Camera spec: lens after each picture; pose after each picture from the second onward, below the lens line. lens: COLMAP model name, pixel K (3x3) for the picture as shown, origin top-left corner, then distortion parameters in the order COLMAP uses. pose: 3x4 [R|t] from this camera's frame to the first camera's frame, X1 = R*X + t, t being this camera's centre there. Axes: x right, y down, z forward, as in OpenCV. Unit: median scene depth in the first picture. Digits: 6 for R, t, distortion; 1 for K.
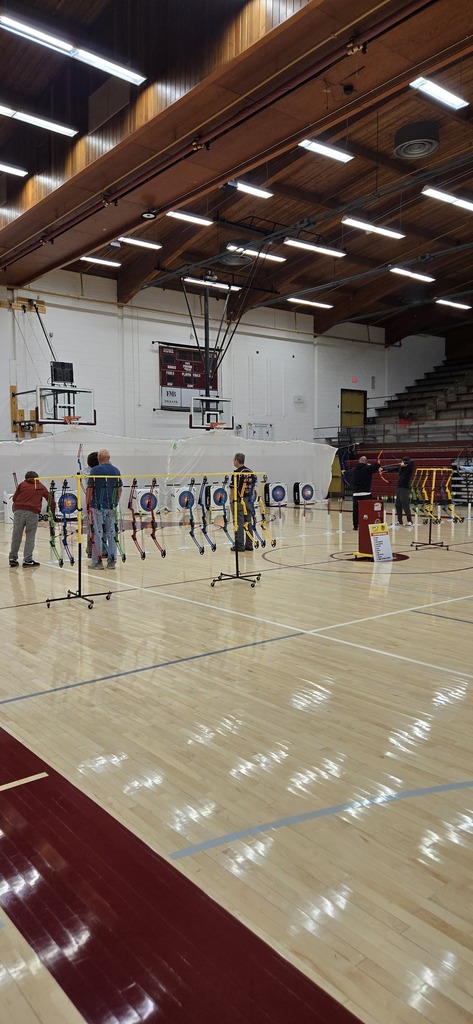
lens RADIAL K [[687.9, 0, 236.5], [0, 687.9, 512.0], [0, 0, 1]] dist [0.002191, 0.000252]
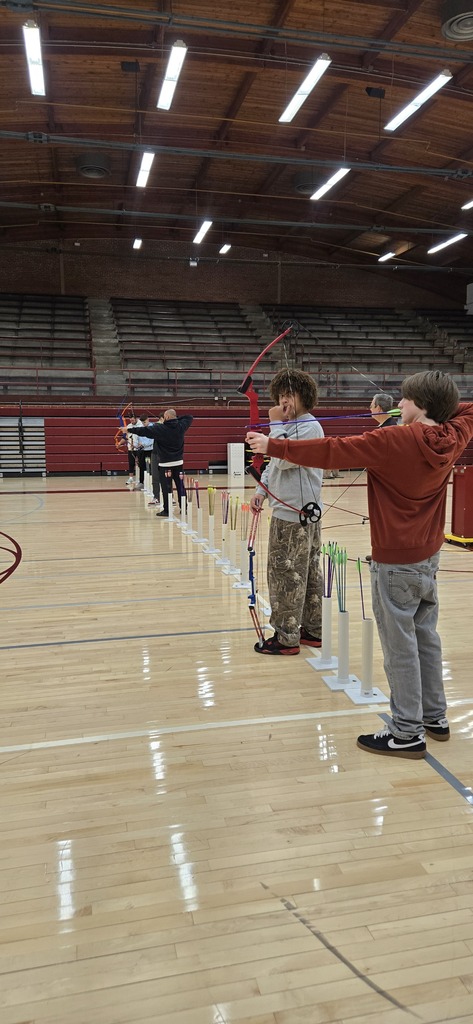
lens RADIAL K [[687.9, 0, 236.5], [0, 687.9, 512.0], [0, 0, 1]] dist [0.002191, 0.000252]
pose [[0.436597, -0.105255, 0.893479, -0.432691], [0.058328, 0.994355, 0.088636, -0.035410], [-0.897765, 0.013417, 0.440271, 0.589792]]
